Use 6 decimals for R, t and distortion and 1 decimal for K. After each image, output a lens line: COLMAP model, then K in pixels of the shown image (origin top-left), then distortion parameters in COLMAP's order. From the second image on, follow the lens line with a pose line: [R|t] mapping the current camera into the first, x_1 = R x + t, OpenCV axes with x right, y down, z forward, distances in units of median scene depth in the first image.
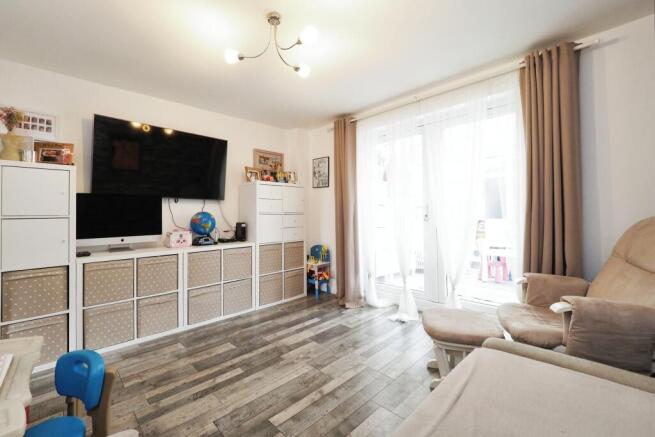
lens RADIAL K [[270.3, 0, 331.5], [0, 270.3, 207.3], [0, 0, 1]] dist [-0.012095, -0.000330]
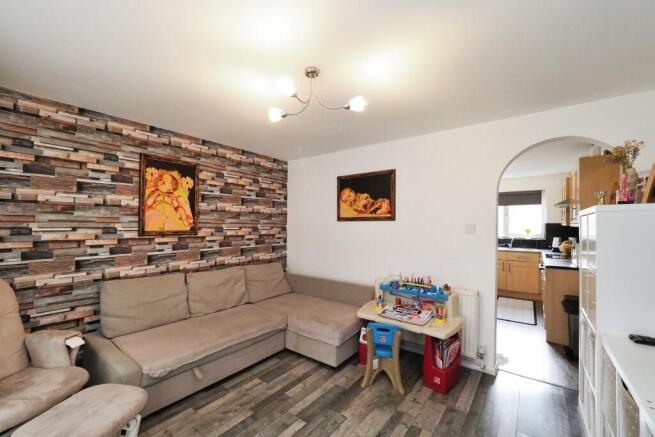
lens RADIAL K [[270.3, 0, 325.3], [0, 270.3, 223.6], [0, 0, 1]] dist [-0.012095, -0.000330]
pose [[-0.991160, 0.003292, -0.132633, -0.128916], [0.007661, 0.999444, -0.032440, -0.110059], [0.132452, -0.033169, -0.990634, 1.944733]]
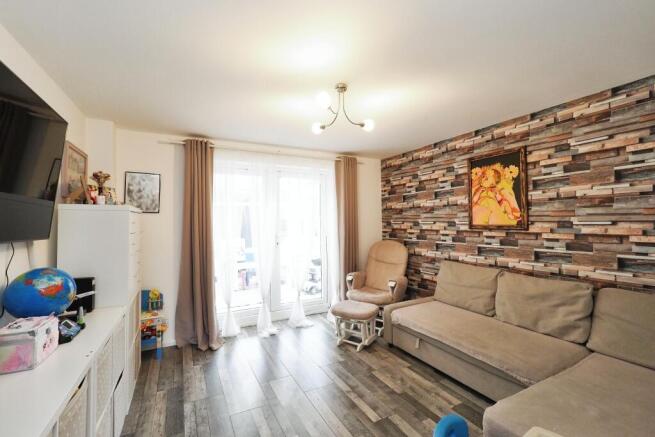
lens RADIAL K [[270.3, 0, 303.2], [0, 270.3, 208.7], [0, 0, 1]] dist [-0.012095, -0.000330]
pose [[0.343354, 0.048202, 0.937968, -1.327882], [-0.018020, 0.998836, -0.044734, -0.131062], [-0.939033, -0.001542, 0.343823, 0.733546]]
